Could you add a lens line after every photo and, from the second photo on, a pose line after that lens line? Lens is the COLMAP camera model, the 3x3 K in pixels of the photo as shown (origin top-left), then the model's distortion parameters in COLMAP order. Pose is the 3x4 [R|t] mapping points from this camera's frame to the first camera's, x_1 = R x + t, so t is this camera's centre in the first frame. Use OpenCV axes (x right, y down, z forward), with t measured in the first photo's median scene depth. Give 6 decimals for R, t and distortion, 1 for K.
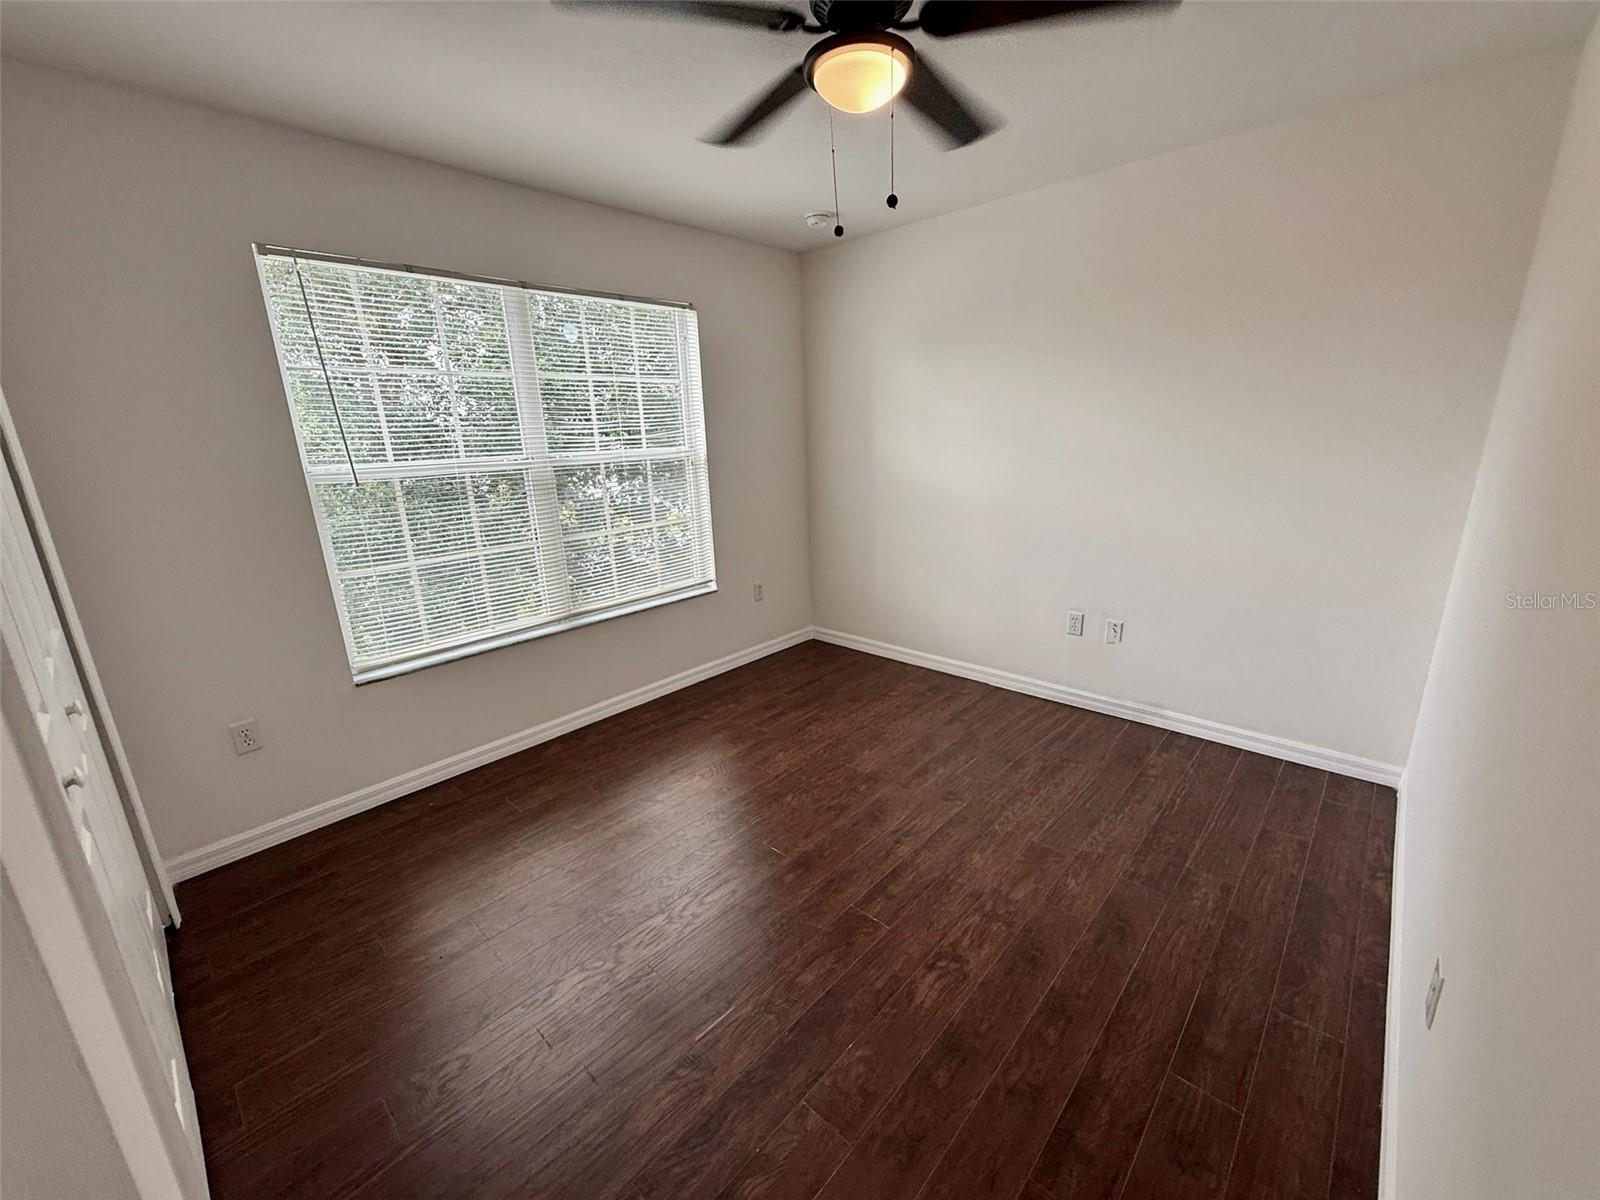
lens RADIAL K [[639.6, 0, 794.8], [0, 639.6, 600.2], [0, 0, 1]] dist [-0.001050, 0.000107]
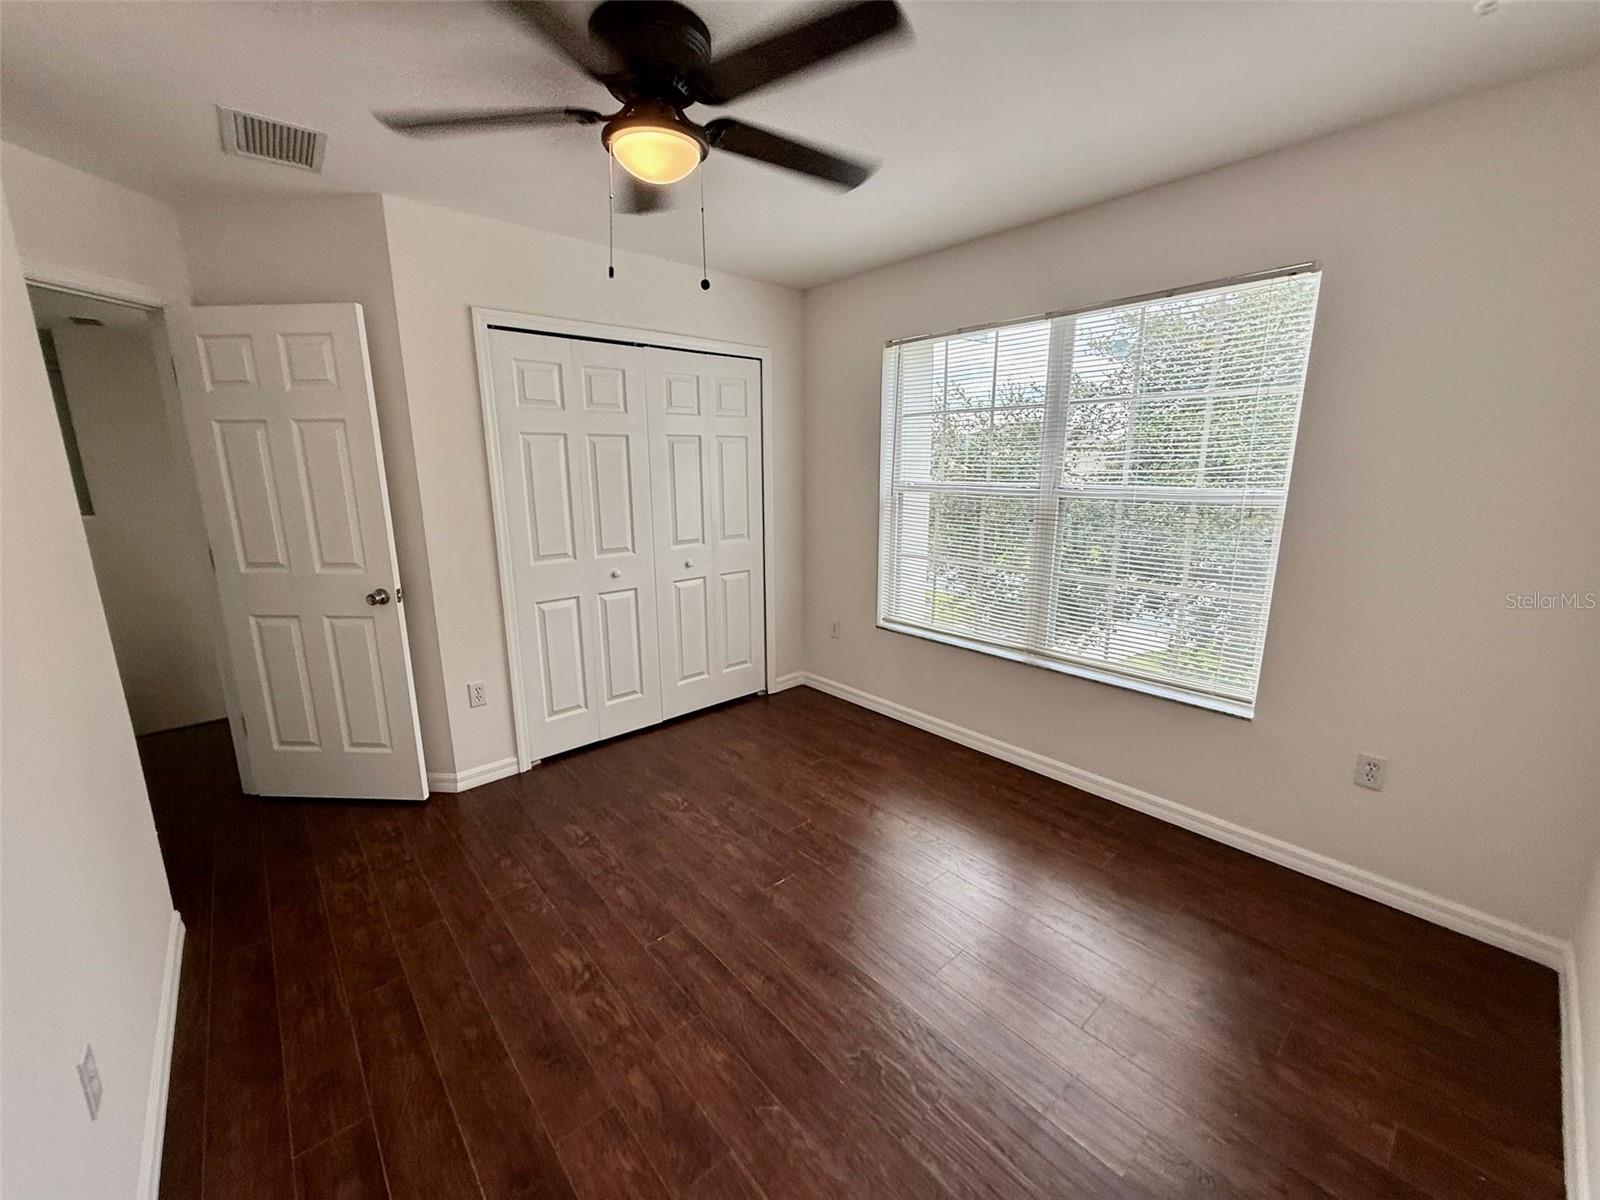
lens RADIAL K [[641.6, 0, 800.0], [0, 641.6, 600.0], [0, 0, 1]] dist [0.000805, 0.000106]
pose [[-0.103739, 0.241034, -0.964956, 0.850637], [-0.252501, 0.932023, 0.259954, -0.299065], [0.962019, 0.270620, -0.035826, 0.963499]]
